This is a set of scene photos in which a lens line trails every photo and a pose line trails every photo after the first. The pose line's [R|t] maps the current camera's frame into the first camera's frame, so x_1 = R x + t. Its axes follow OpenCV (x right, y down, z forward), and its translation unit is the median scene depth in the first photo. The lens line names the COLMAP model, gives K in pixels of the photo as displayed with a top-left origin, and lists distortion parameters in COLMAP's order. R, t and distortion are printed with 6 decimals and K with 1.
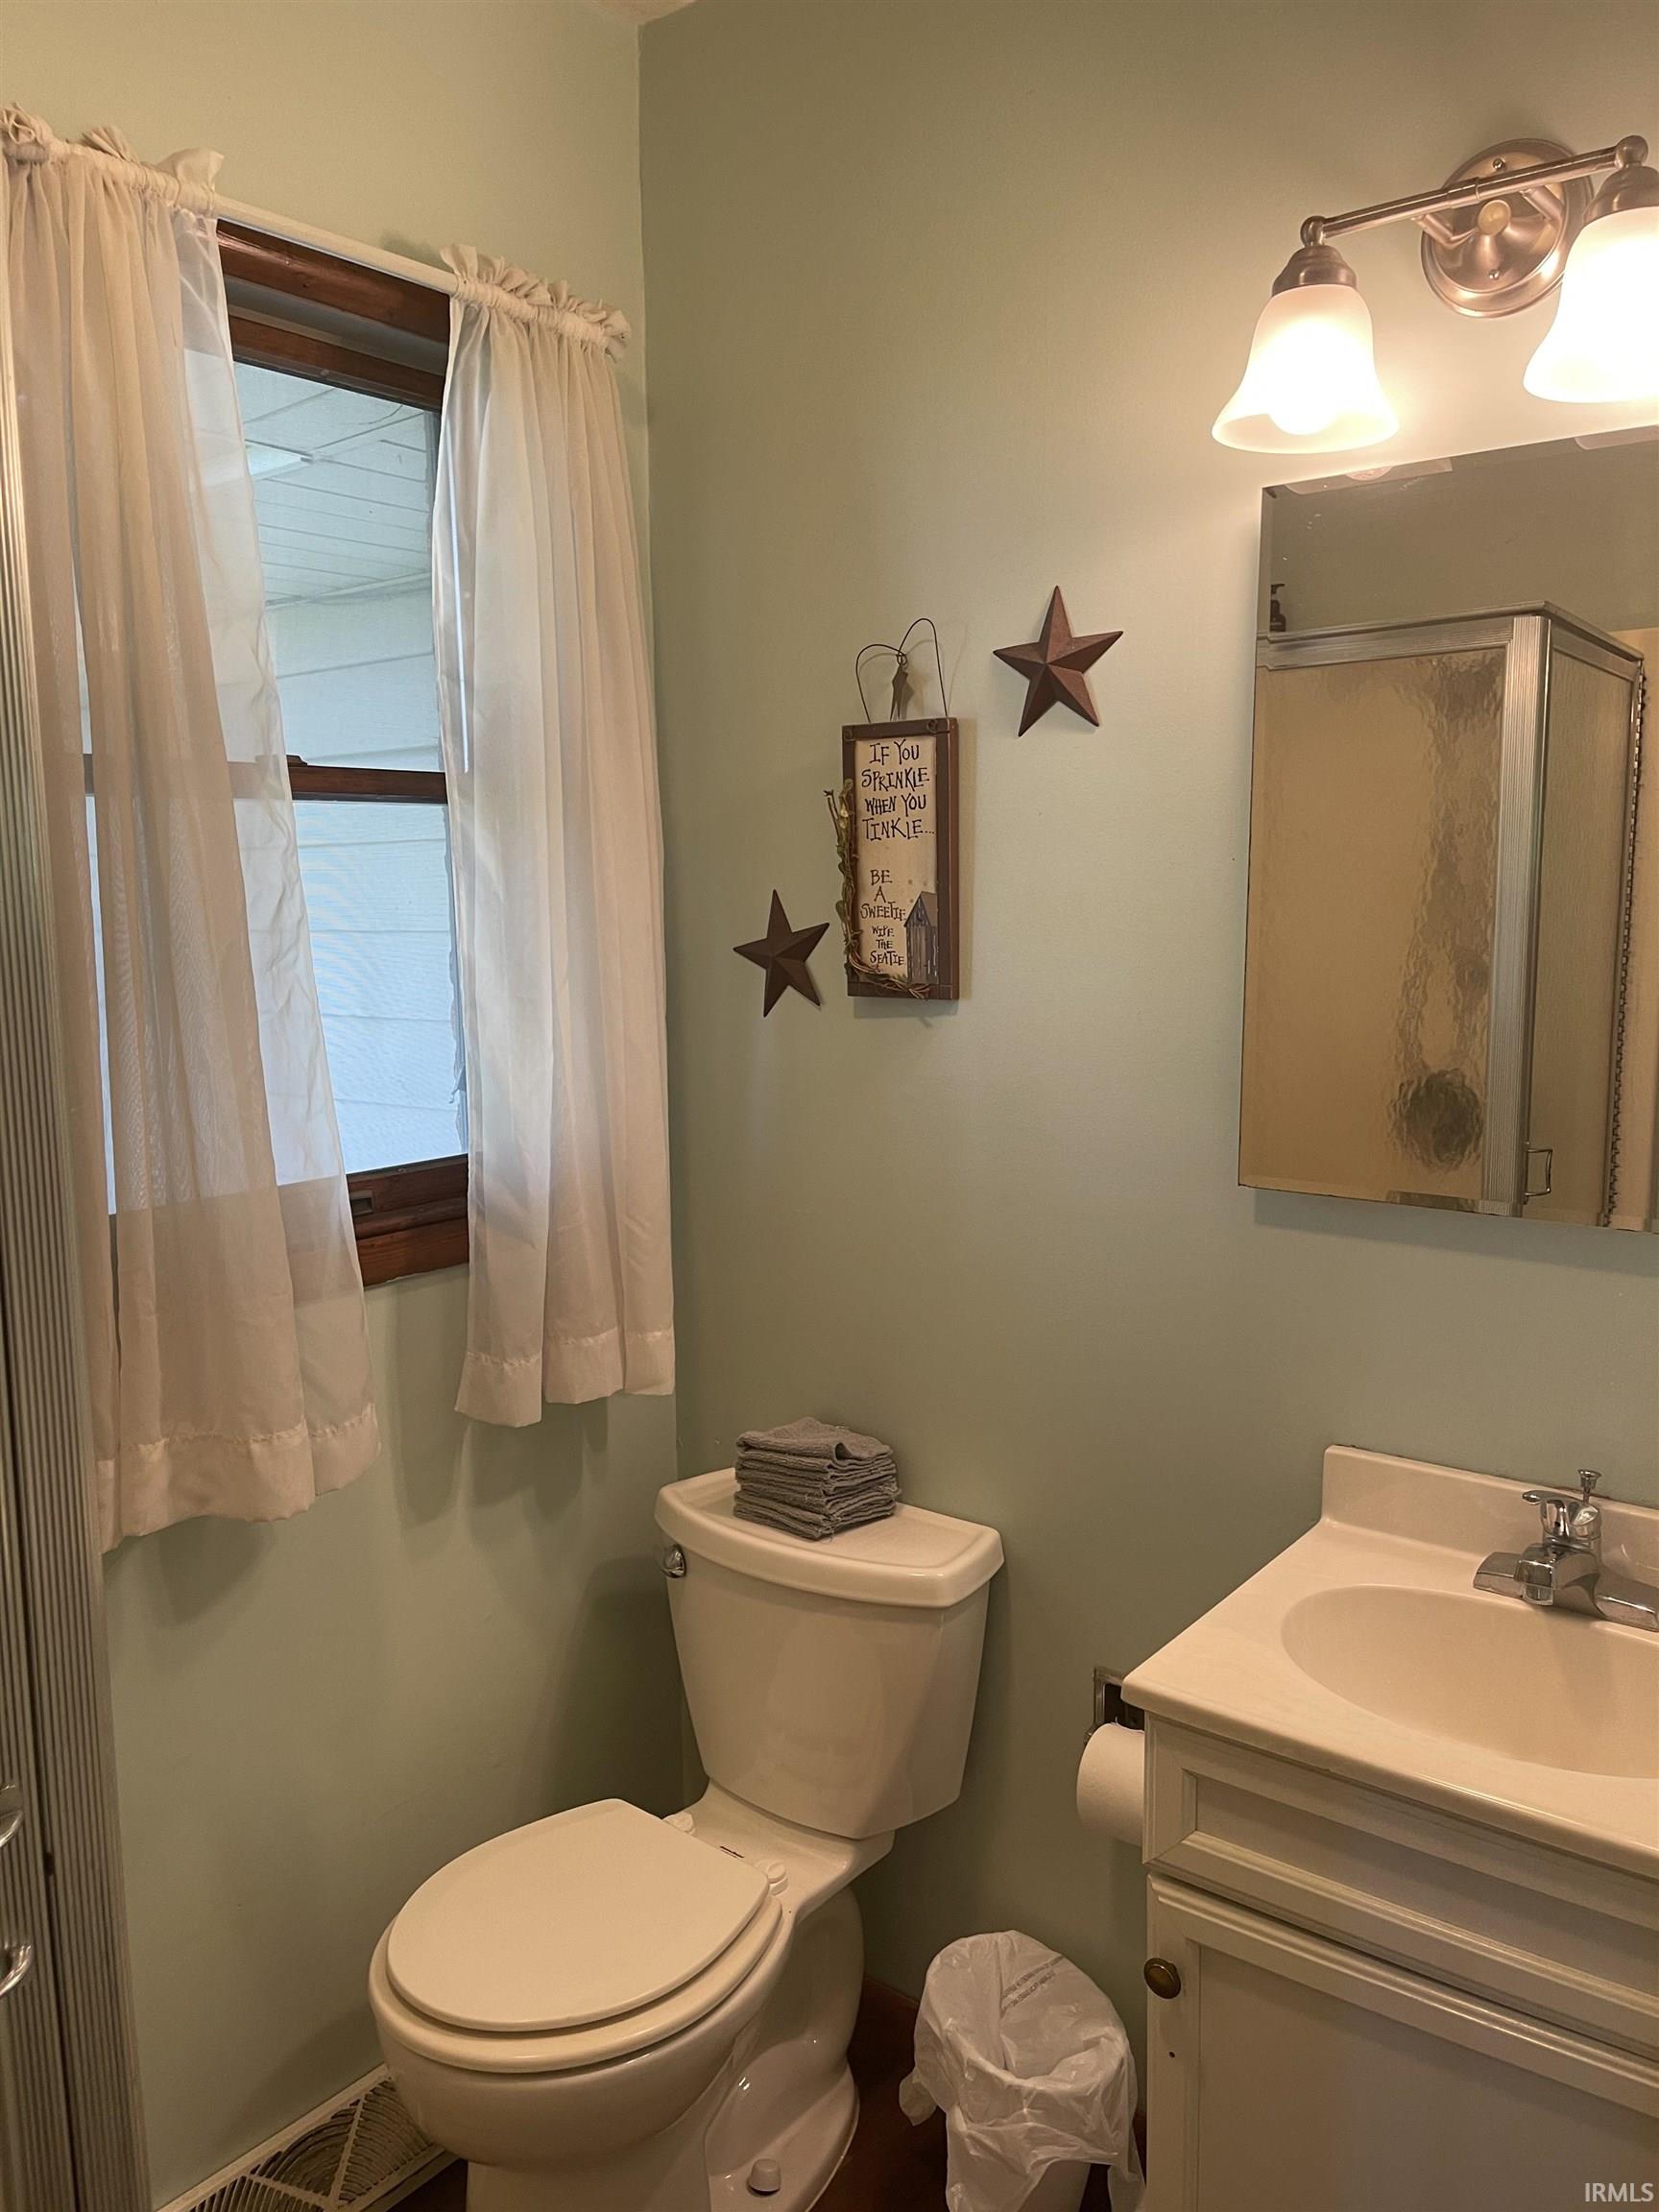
lens RADIAL K [[1674.7, 0, 802.0], [0, 1674.7, 1104.9], [0, 0, 1]] dist [0.064654, -0.094584]
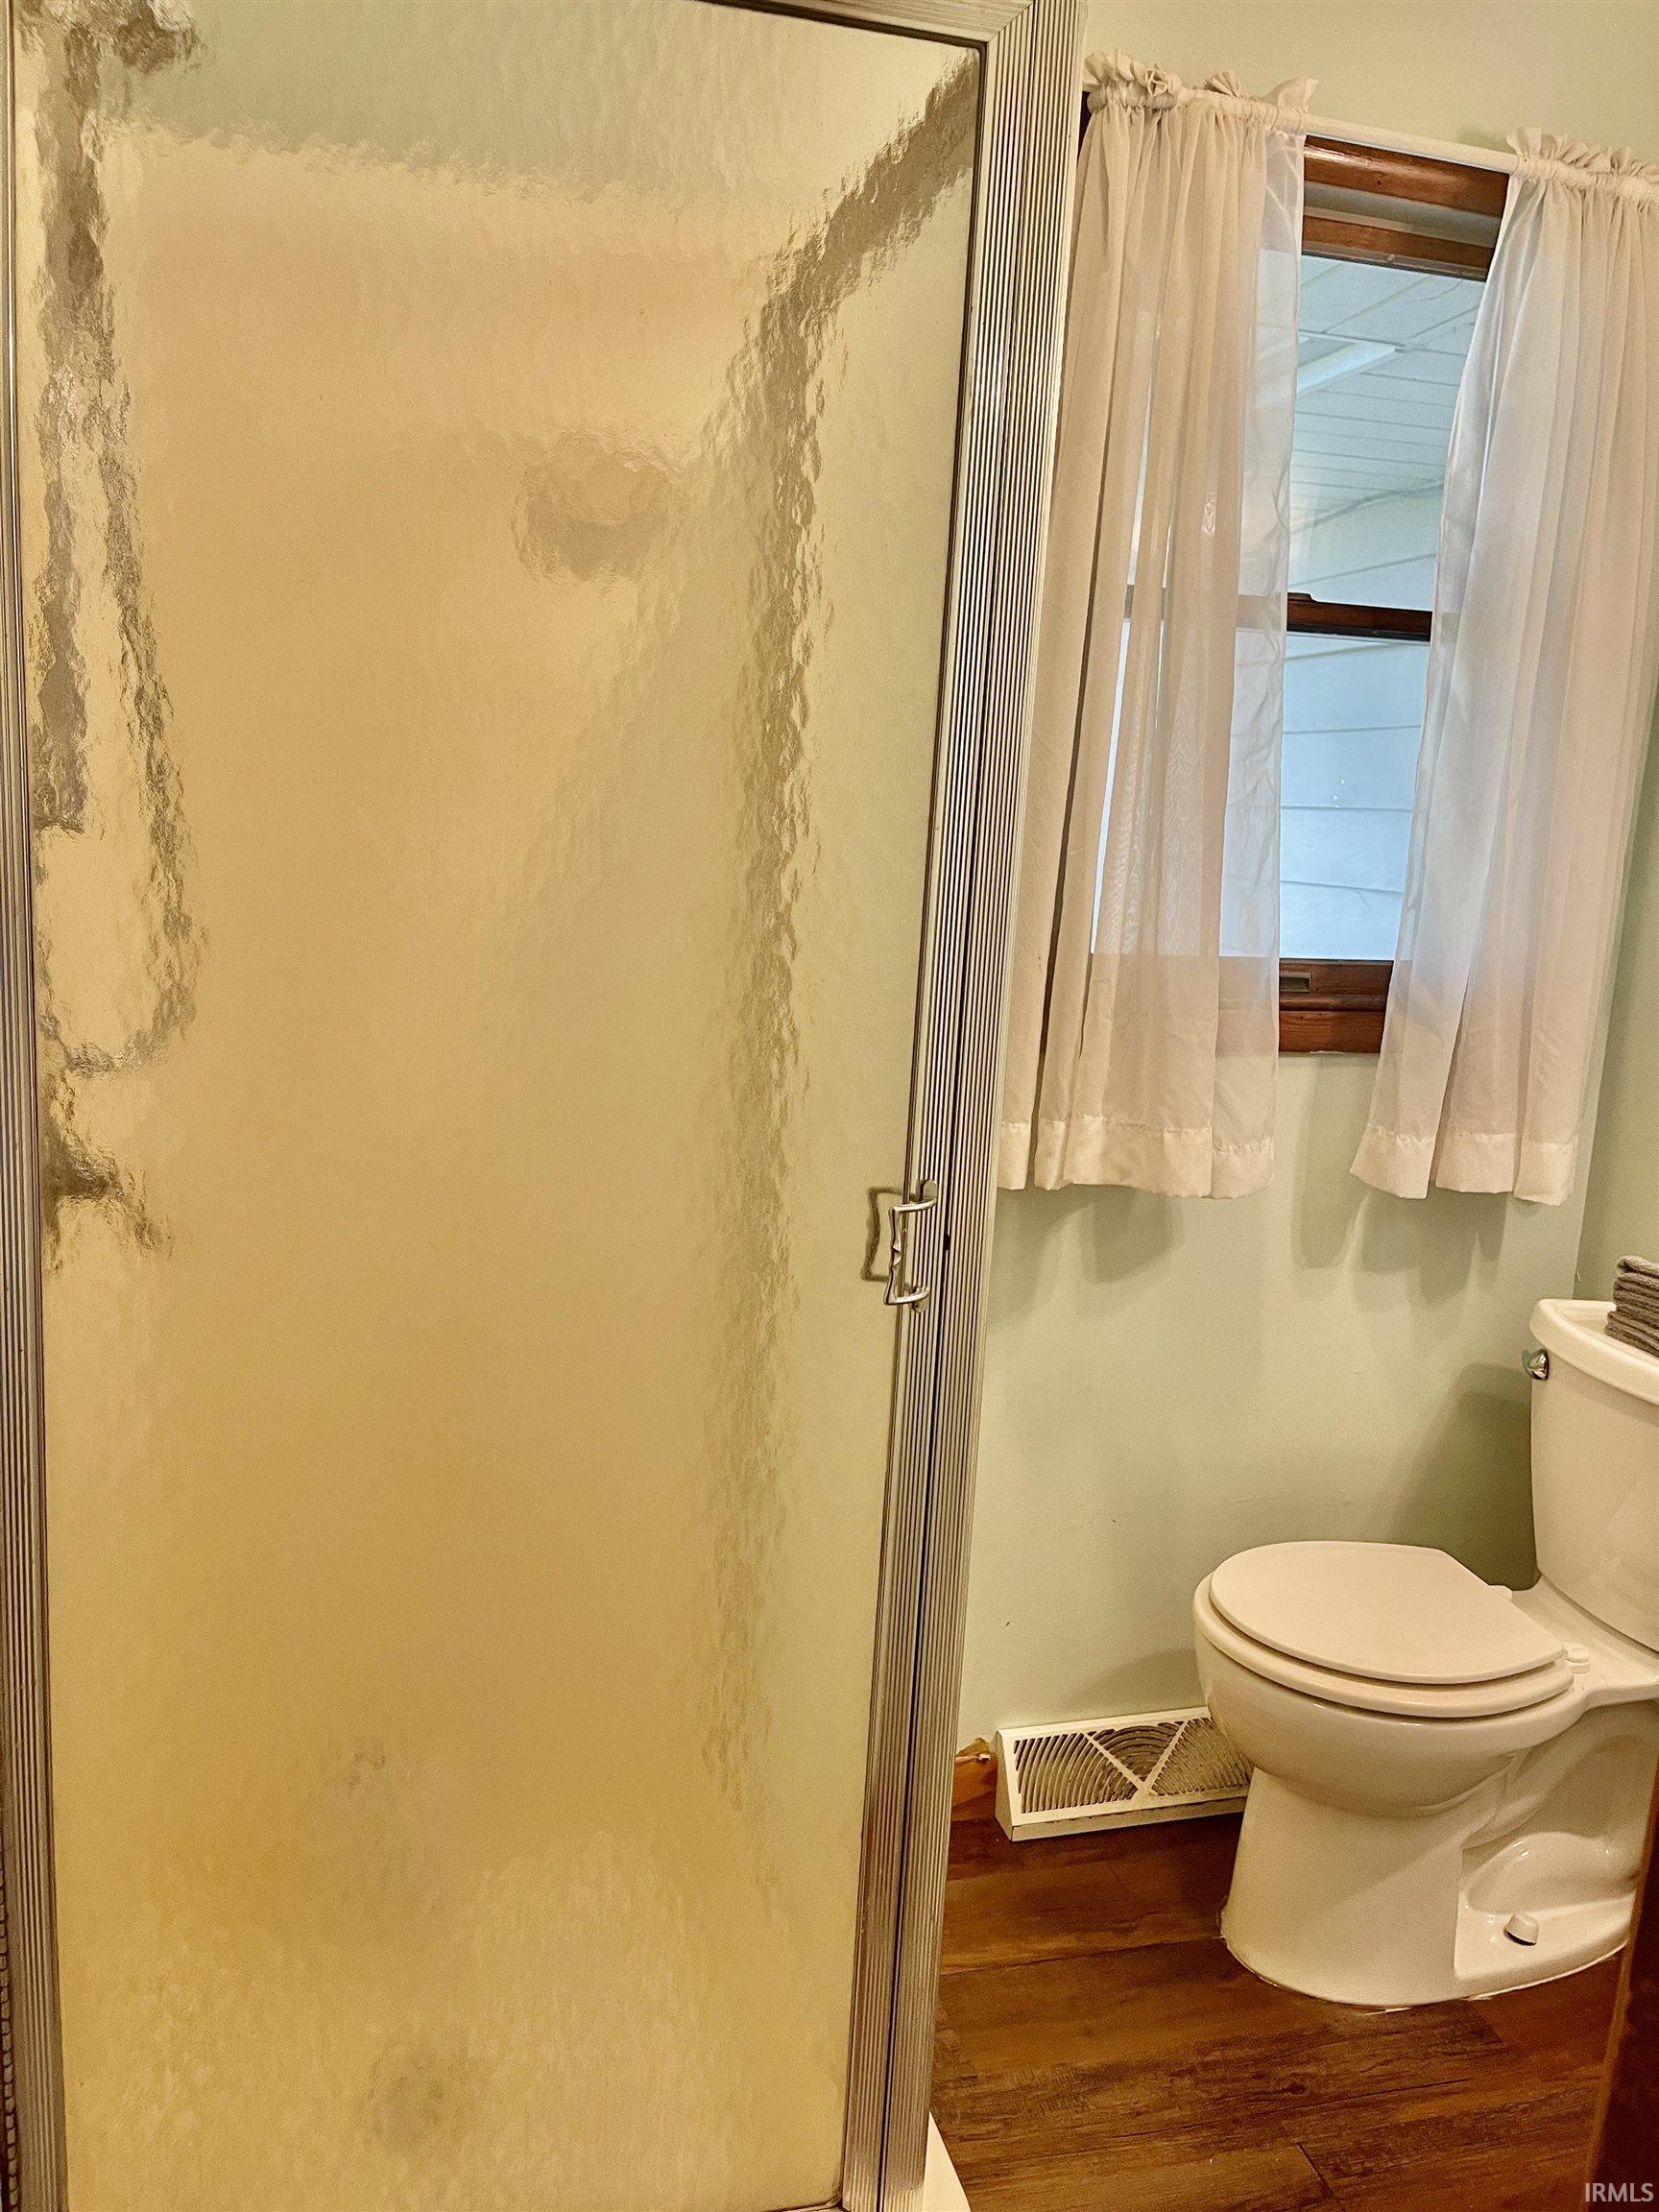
lens RADIAL K [[1676.9, 0, 829.5], [0, 1676.9, 1106.0], [0, 0, 1]] dist [0.071374, -0.099660]
pose [[0.815173, 0.162618, -0.555921, 0.145835], [-0.143056, 0.986571, 0.078822, 0.101781], [0.561274, 0.015274, 0.827489, -0.164525]]
